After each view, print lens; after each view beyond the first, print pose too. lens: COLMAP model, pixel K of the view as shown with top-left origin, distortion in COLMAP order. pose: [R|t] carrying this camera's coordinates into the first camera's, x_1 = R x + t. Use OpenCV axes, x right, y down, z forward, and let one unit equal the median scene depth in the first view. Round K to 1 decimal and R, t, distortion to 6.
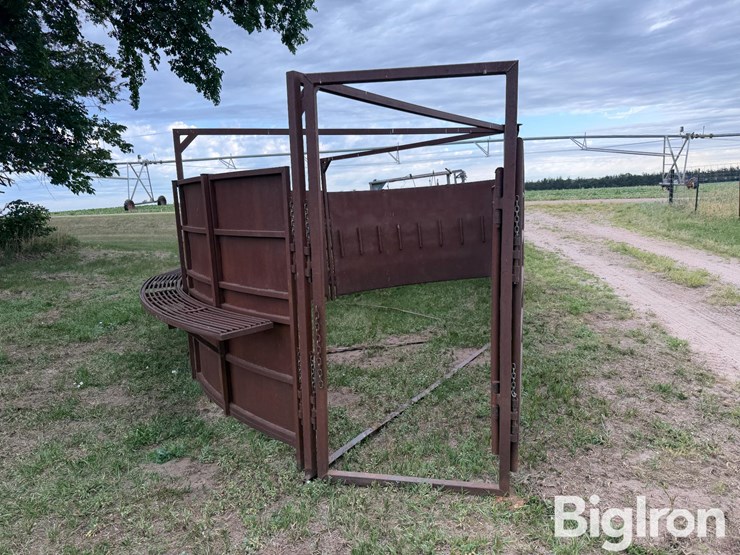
lens RADIAL K [[533.4, 0, 369.9], [0, 533.4, 286.4], [0, 0, 1]] dist [0.149882, -0.347239]
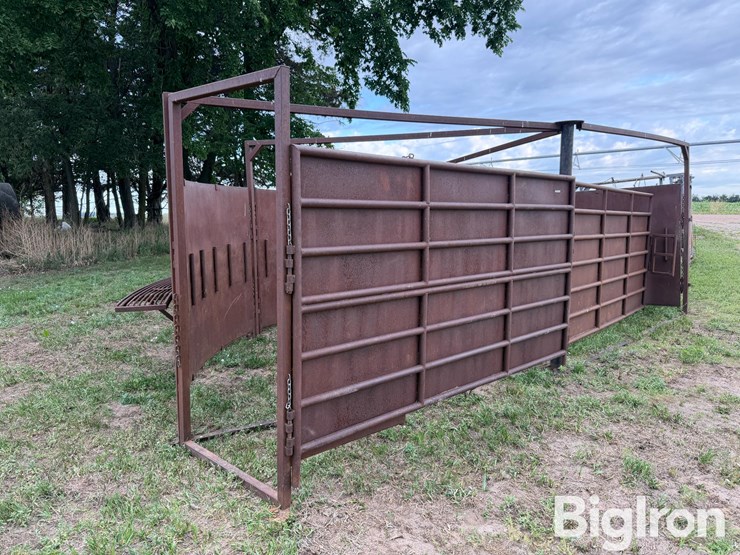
lens RADIAL K [[539.4, 0, 375.2], [0, 539.4, 278.2], [0, 0, 1]] dist [0.019412, -0.011605]
pose [[0.848468, 0.103250, -0.519078, 0.226743], [-0.112641, 0.993544, 0.013507, -0.016248], [0.517121, 0.047010, 0.854620, 0.059868]]
